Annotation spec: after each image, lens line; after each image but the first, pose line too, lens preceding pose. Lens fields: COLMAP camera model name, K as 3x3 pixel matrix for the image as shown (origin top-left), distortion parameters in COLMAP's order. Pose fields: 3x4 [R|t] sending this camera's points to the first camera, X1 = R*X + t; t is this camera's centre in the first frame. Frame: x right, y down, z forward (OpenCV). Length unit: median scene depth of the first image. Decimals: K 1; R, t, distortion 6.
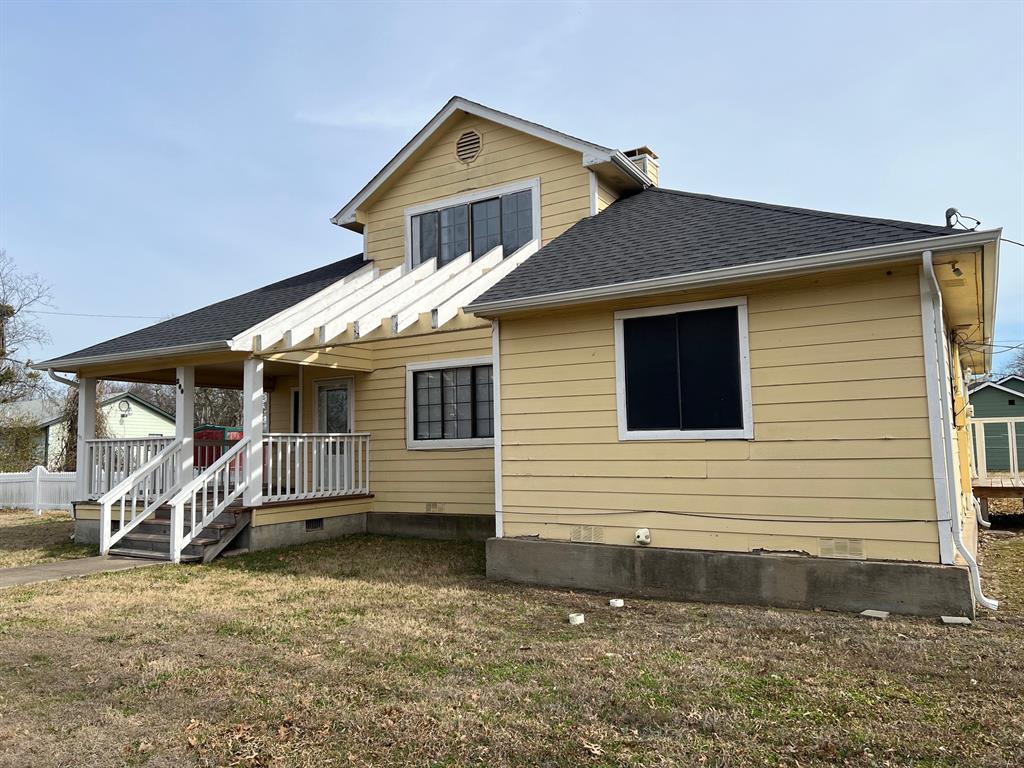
lens RADIAL K [[759.8, 0, 512.0], [0, 759.8, 384.0], [0, 0, 1]] dist [0.111860, -0.184493]
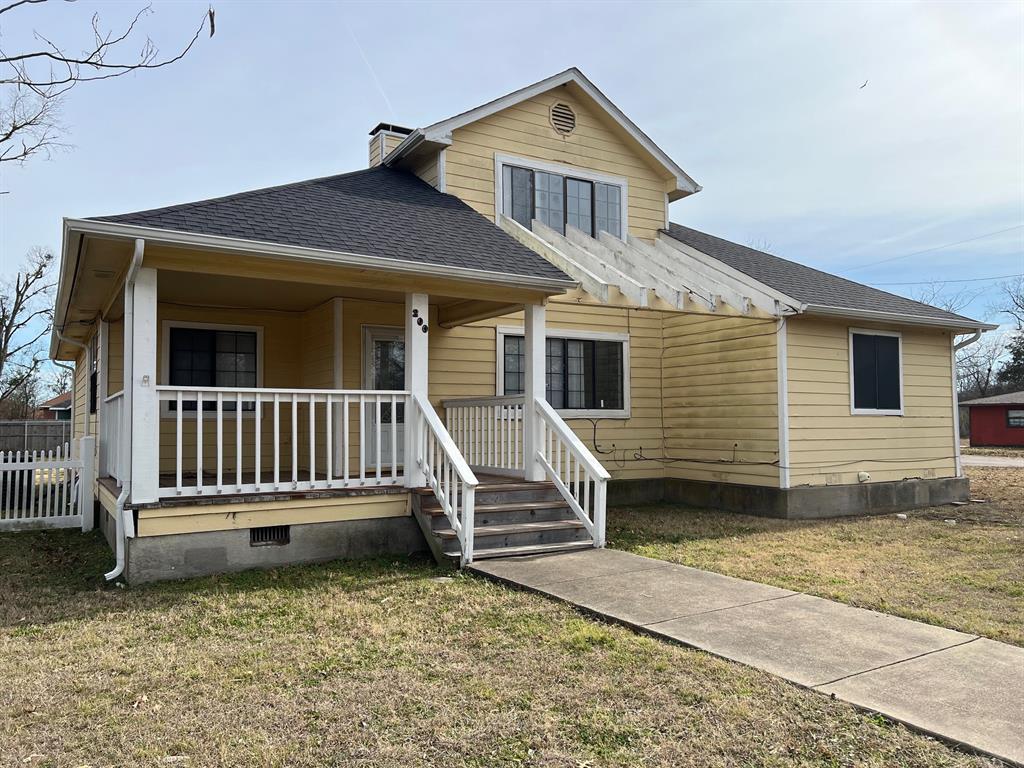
lens RADIAL K [[759.8, 0, 512.0], [0, 759.8, 384.0], [0, 0, 1]] dist [0.111860, -0.184493]
pose [[0.454827, 0.061370, 0.888463, -1.446700], [-0.080621, 0.996364, -0.027552, 0.105482], [-0.886923, -0.059098, 0.458121, 0.869299]]
